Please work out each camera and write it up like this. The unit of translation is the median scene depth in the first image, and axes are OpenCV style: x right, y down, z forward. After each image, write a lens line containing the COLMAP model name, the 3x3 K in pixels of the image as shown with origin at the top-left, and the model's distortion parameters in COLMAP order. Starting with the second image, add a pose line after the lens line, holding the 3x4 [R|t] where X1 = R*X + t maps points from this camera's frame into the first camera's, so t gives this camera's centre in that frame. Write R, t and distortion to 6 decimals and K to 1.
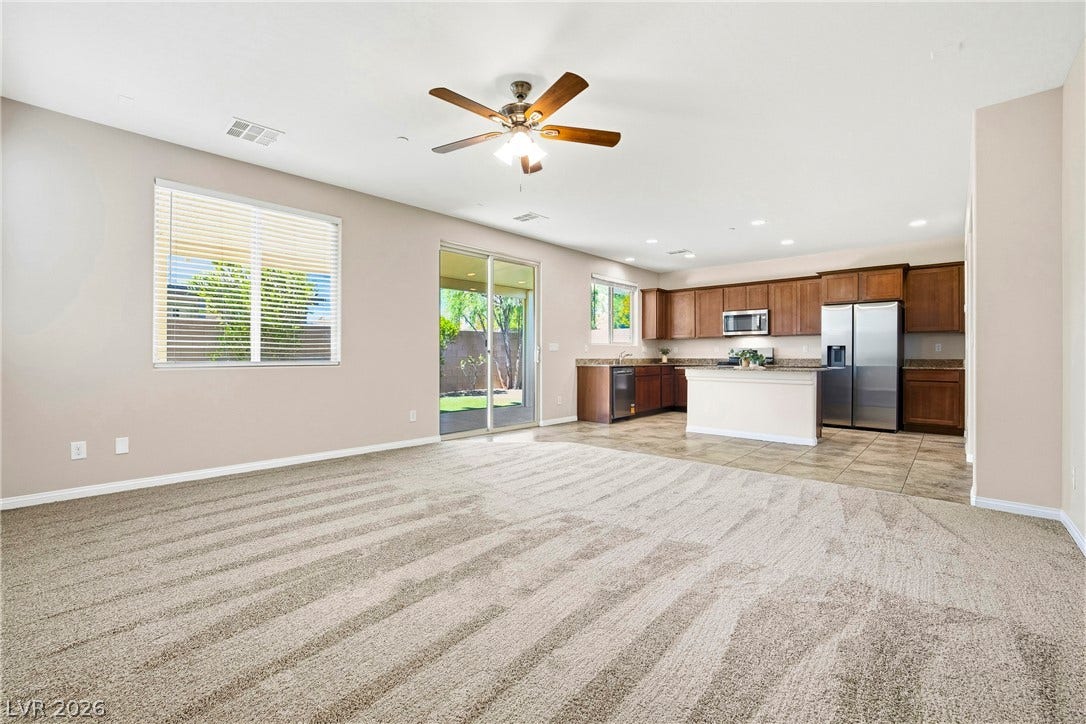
lens RADIAL K [[462.8, 0, 534.0], [0, 462.8, 356.3], [0, 0, 1]] dist [-0.023175, 0.010178]
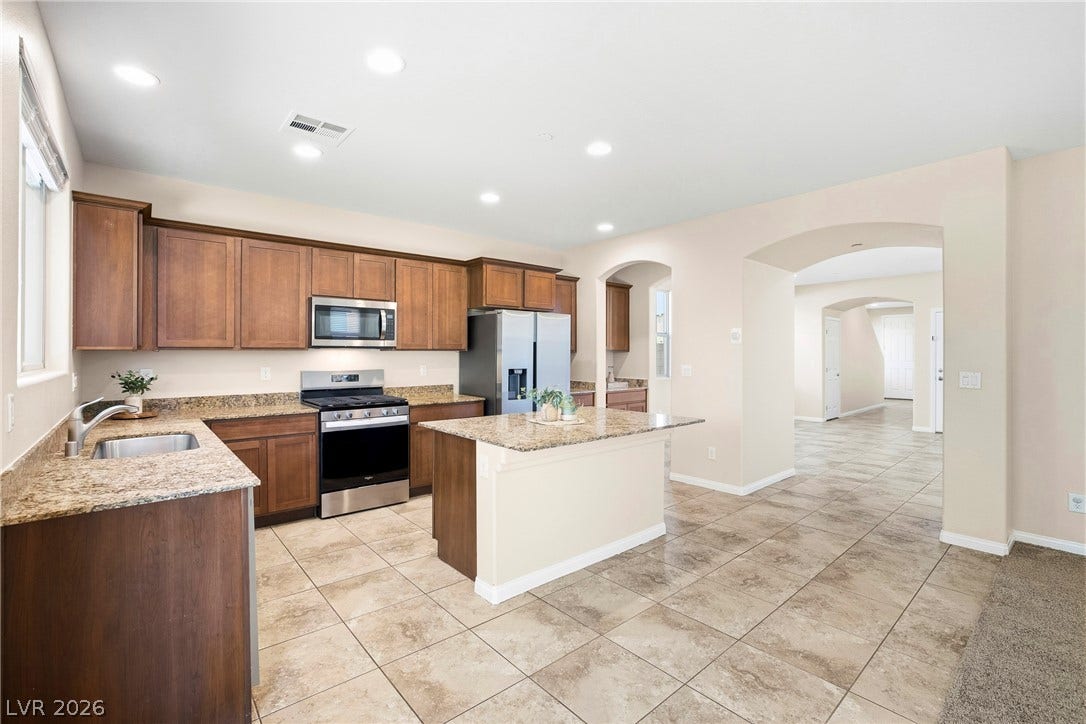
lens RADIAL K [[479.3, 0, 543.5], [0, 479.3, 355.6], [0, 0, 1]] dist [-0.016812, 0.000483]
pose [[0.118704, -0.004019, 0.992922, -0.060969], [0.000867, 0.999992, 0.003944, -0.044812], [-0.992929, 0.000393, 0.118707, 0.859810]]
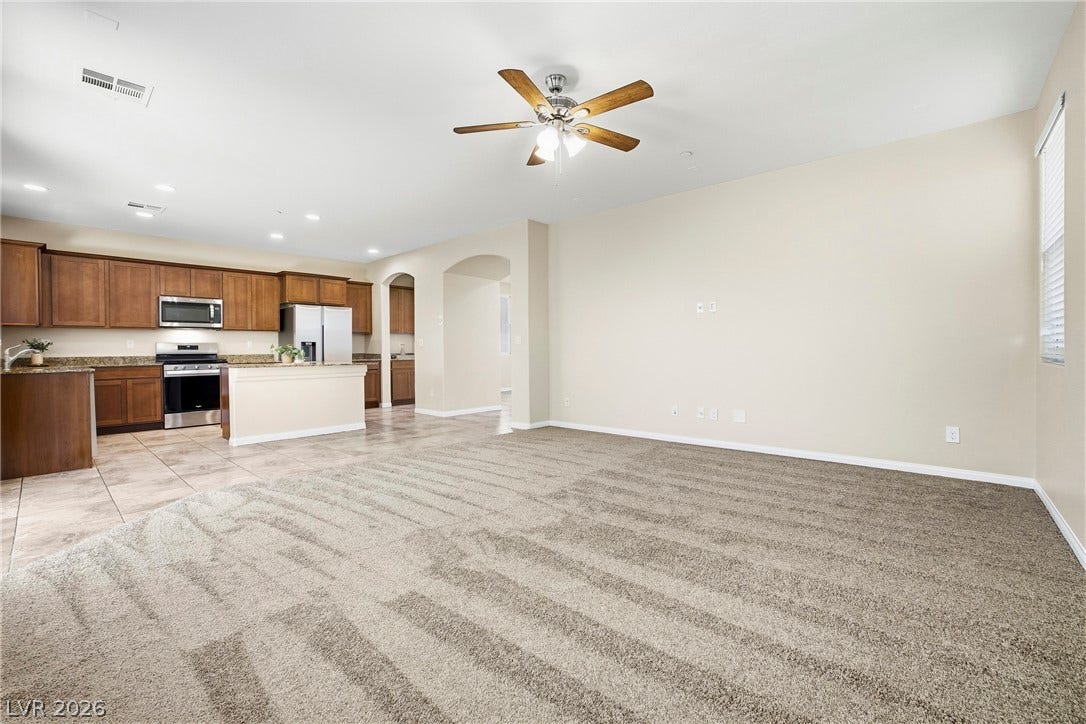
lens RADIAL K [[462.8, 0, 534.0], [0, 462.8, 356.3], [0, 0, 1]] dist [-0.023175, 0.010178]
pose [[0.001750, -0.014718, 0.999890, -0.438857], [0.009168, 0.999850, 0.014701, 0.000201], [-0.999956, 0.009141, 0.001885, 0.450527]]
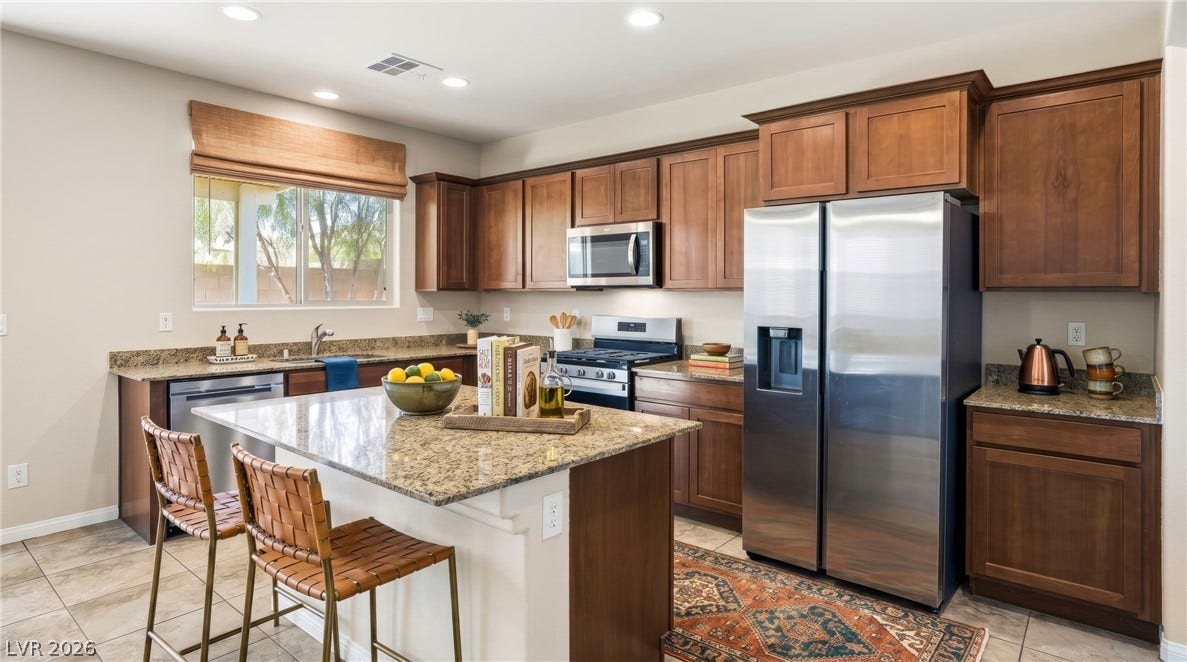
lens RADIAL K [[618.4, 0, 591.7], [0, 618.4, 312.0], [0, 0, 1]] dist [-0.003967, -0.001352]
pose [[0.998771, 0.002517, 0.049502, 0.491683], [-0.003783, 0.999668, 0.025486, -0.044034], [-0.049422, -0.025642, 0.998449, 0.546841]]
